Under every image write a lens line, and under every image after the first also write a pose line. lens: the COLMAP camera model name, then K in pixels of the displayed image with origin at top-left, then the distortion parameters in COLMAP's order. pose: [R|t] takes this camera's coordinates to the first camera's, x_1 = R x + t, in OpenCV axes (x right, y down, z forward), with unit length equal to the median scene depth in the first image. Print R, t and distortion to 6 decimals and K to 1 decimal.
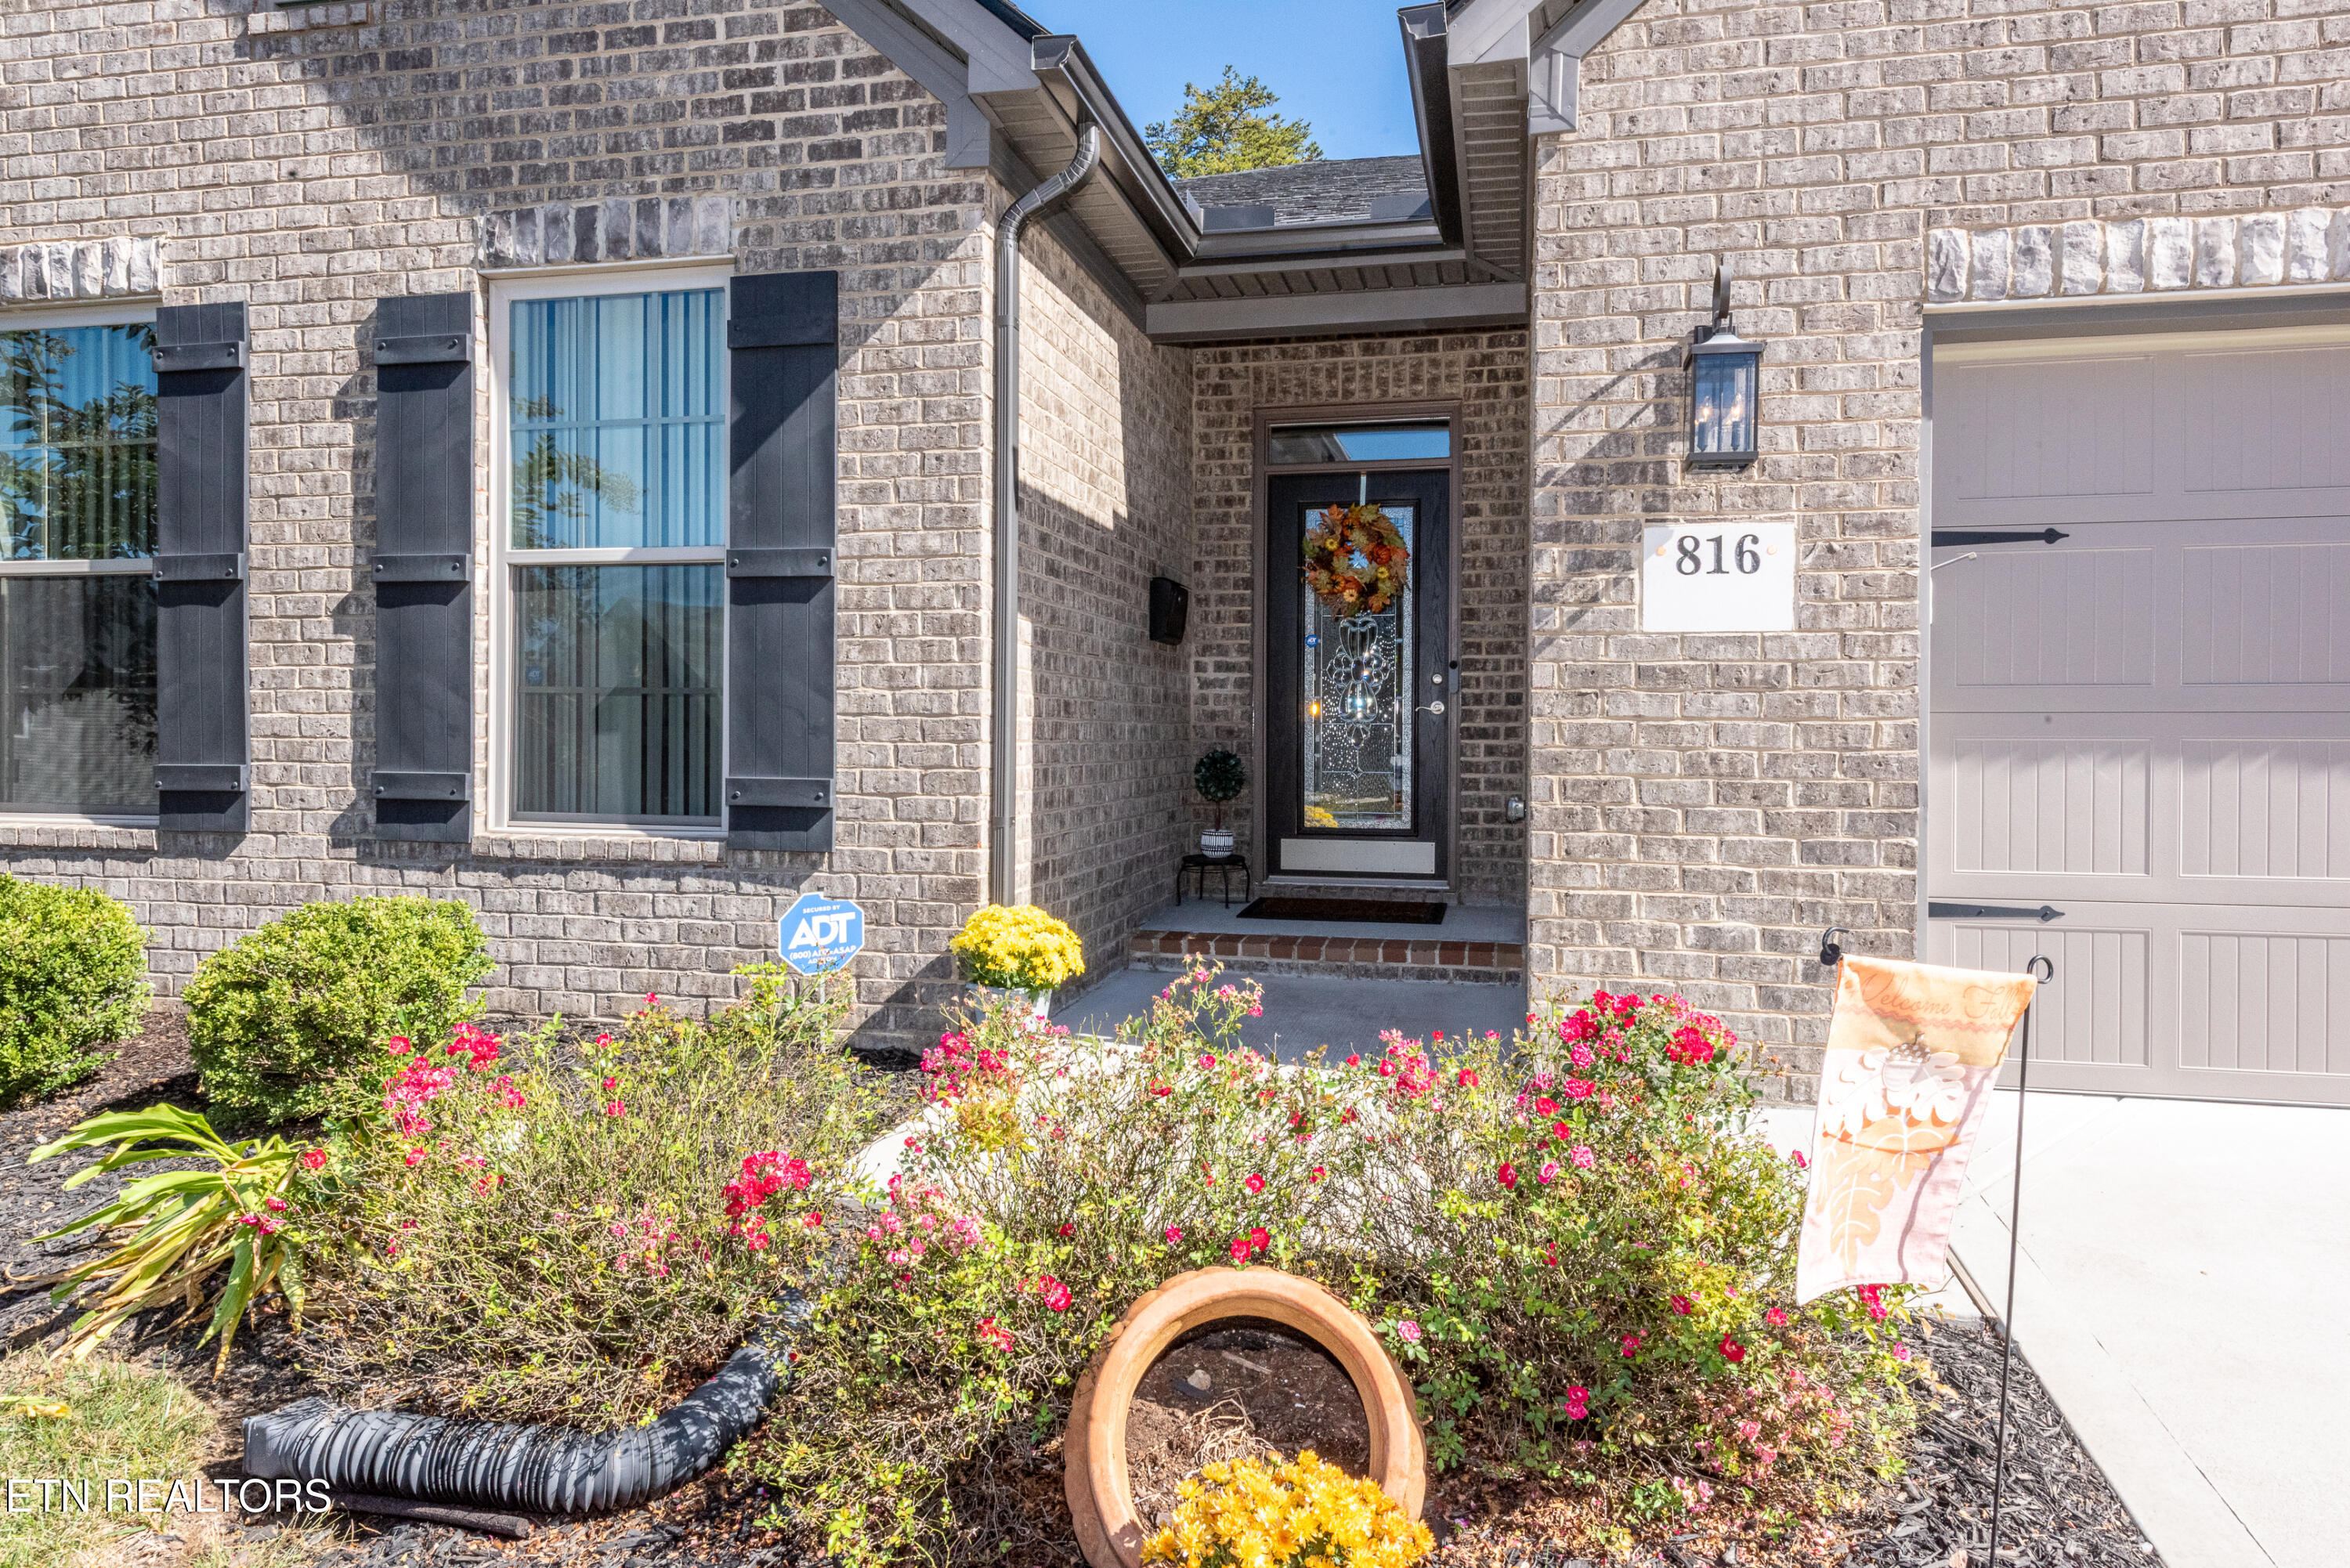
lens RADIAL K [[1462.5, 0, 1172.6], [0, 1462.5, 739.8], [0, 0, 1]] dist [0.006832, -0.001071]
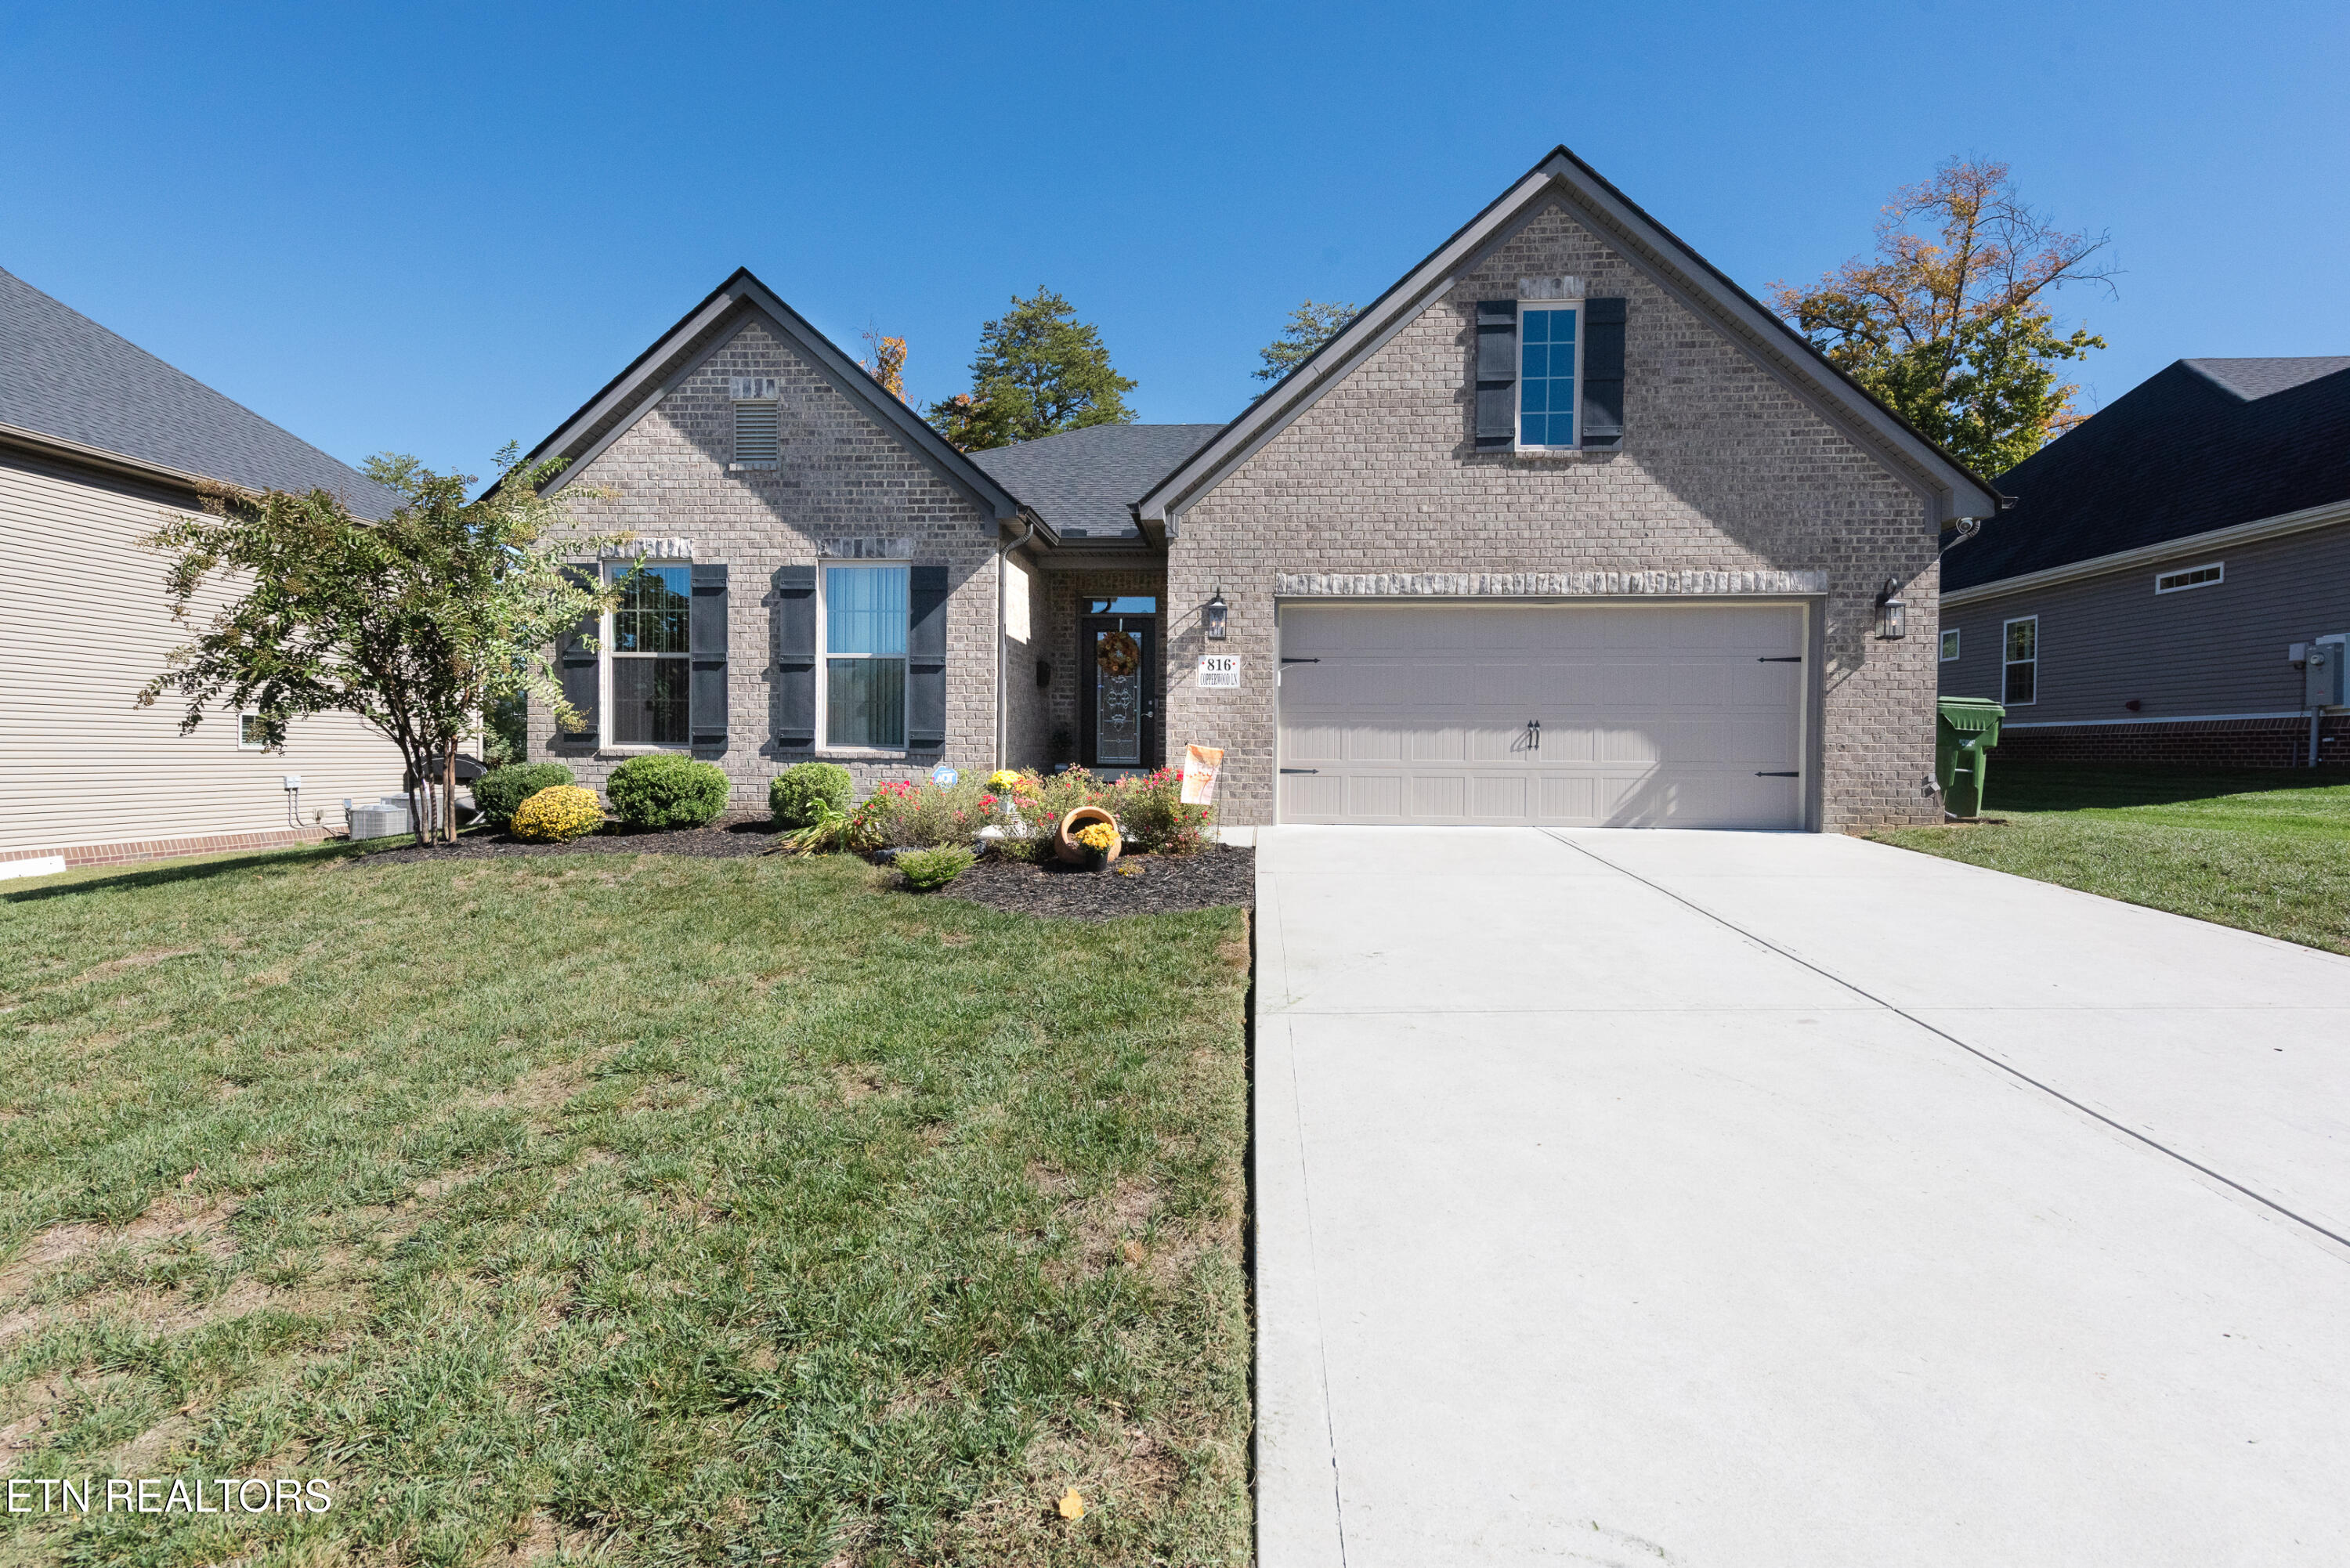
lens RADIAL K [[1160.9, 0, 1169.9], [0, 1160.9, 774.9], [0, 0, 1]] dist [0.008514, -0.001339]
pose [[0.990189, 0.002798, 0.139705, -0.101903], [-0.004231, 0.999941, 0.009961, 0.090470], [-0.139669, -0.010454, 0.990143, -1.452296]]
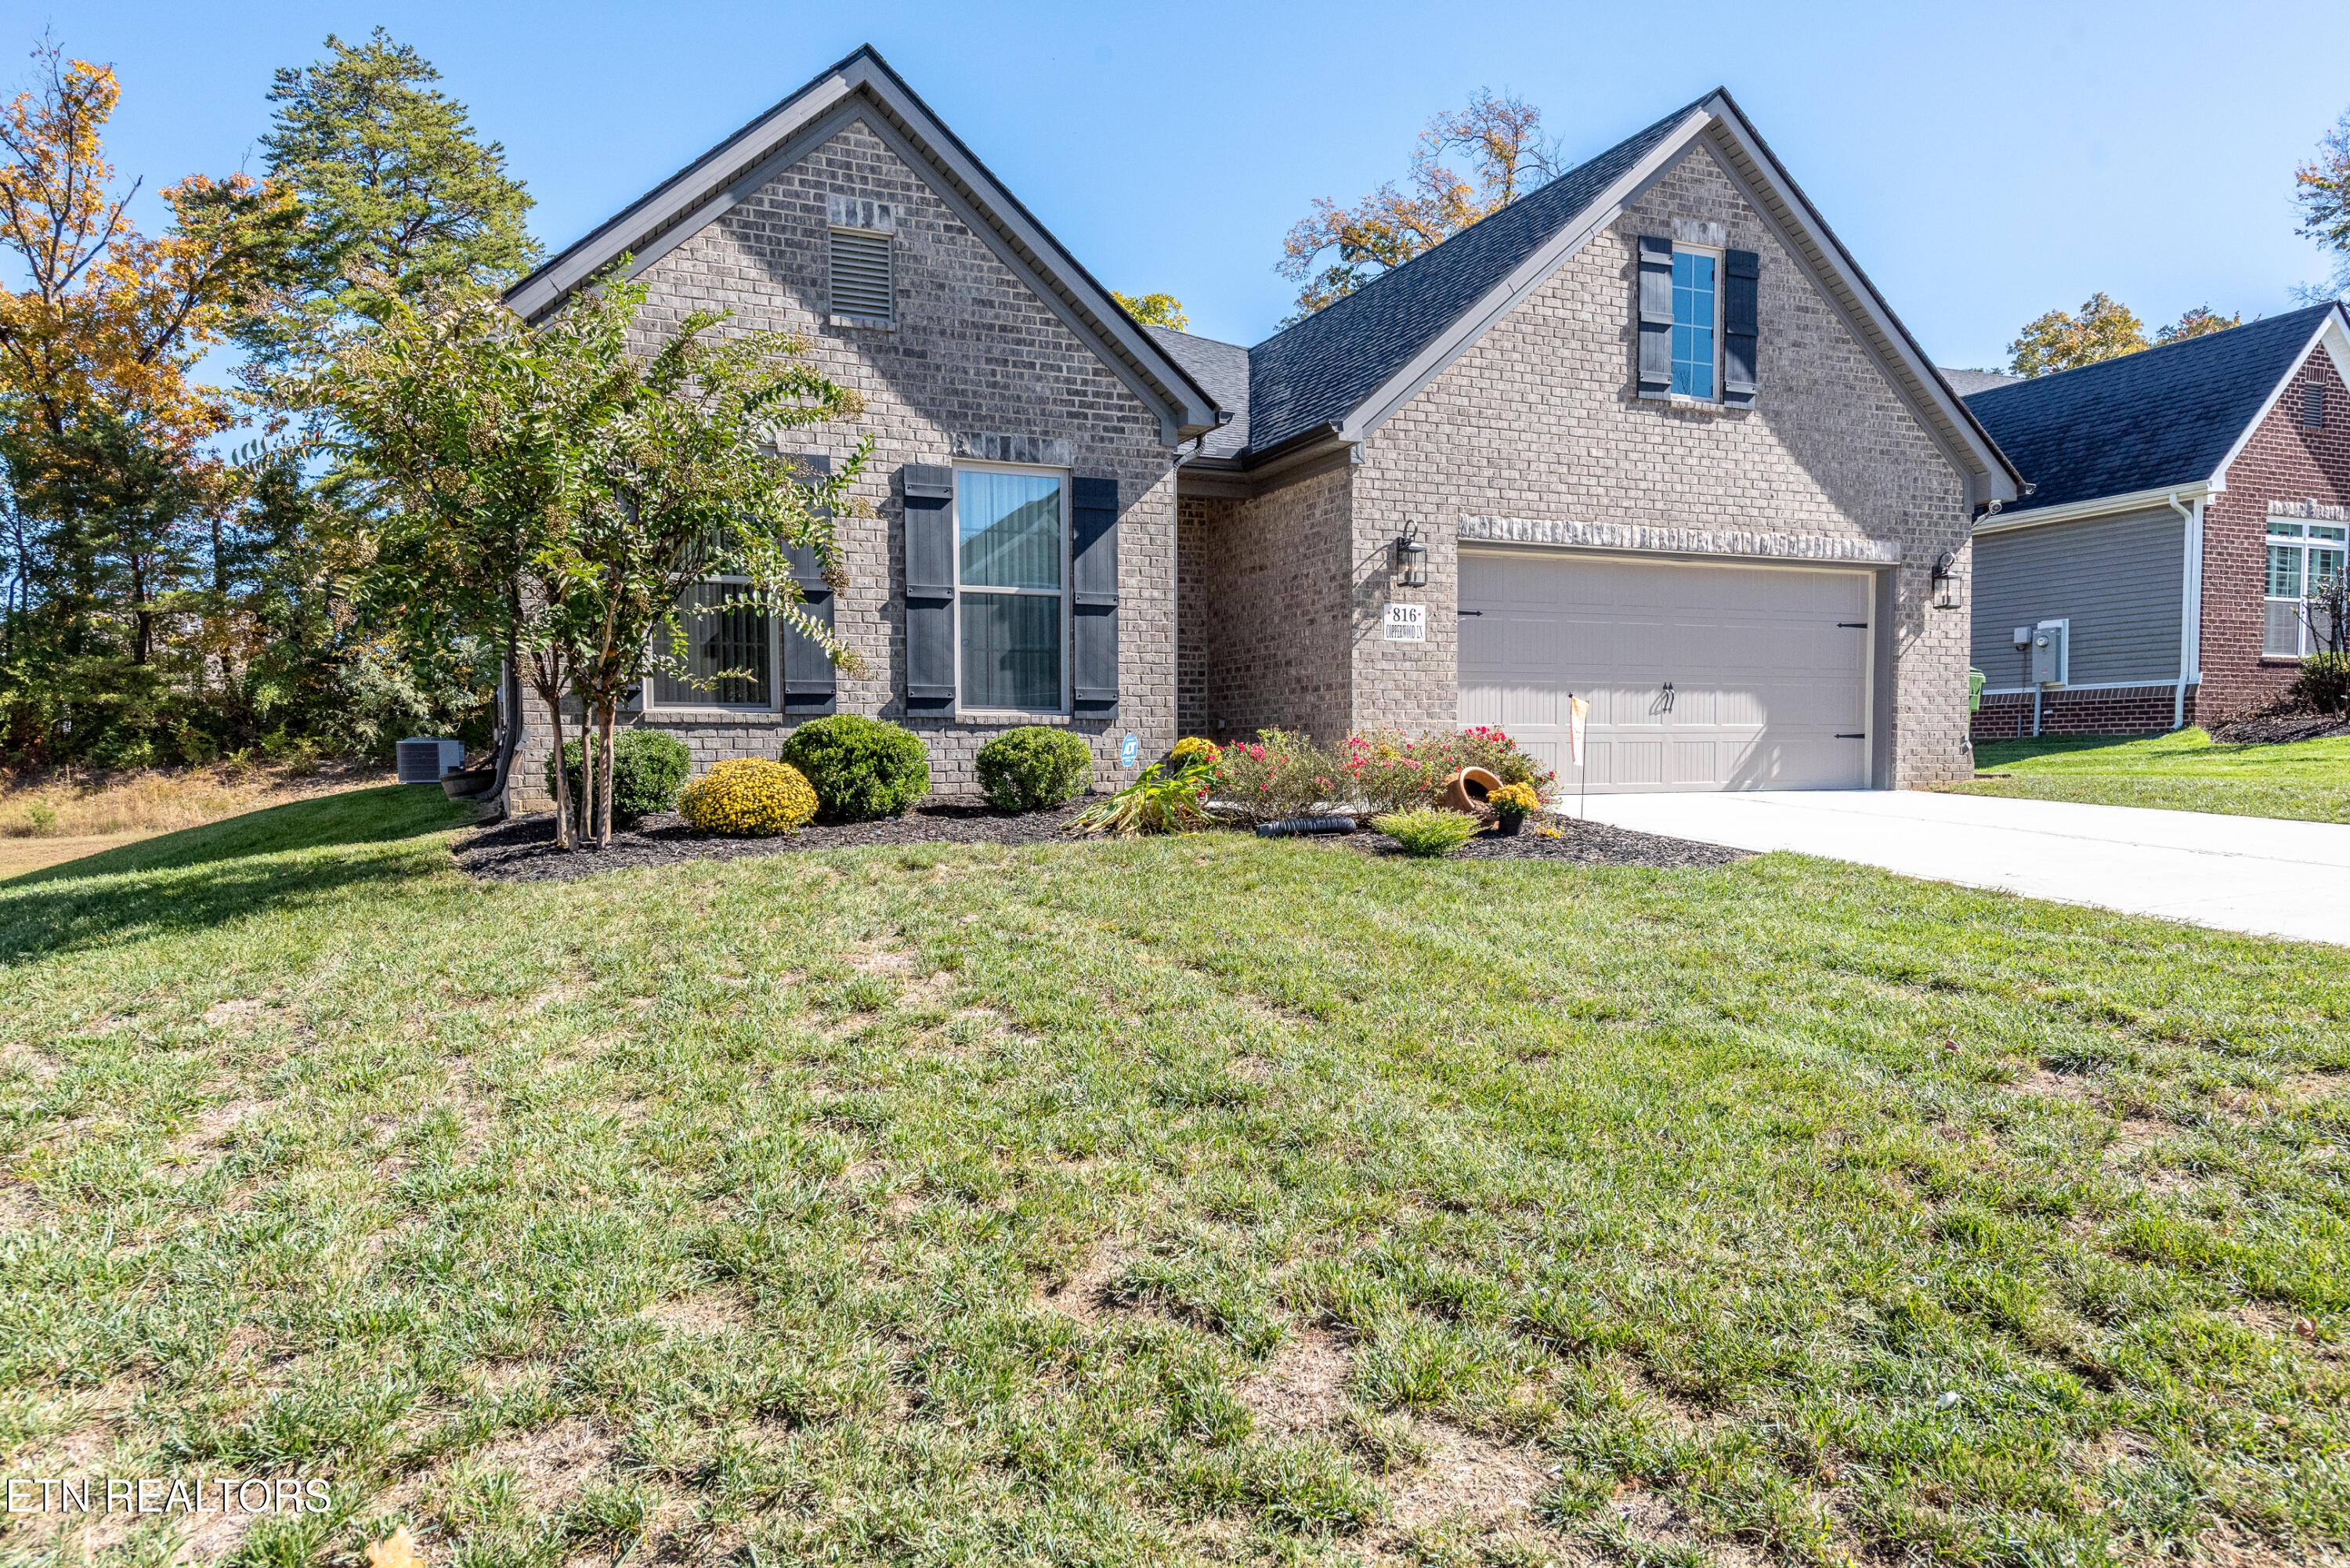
lens RADIAL K [[1591.4, 0, 1174.7], [0, 1591.4, 856.6], [0, 0, 1]] dist [0.008392, -0.000991]
pose [[0.809739, -0.042438, 0.585253, -1.677566], [0.015413, 0.998575, 0.051084, 0.167318], [-0.586587, -0.032344, 0.809240, -1.187263]]
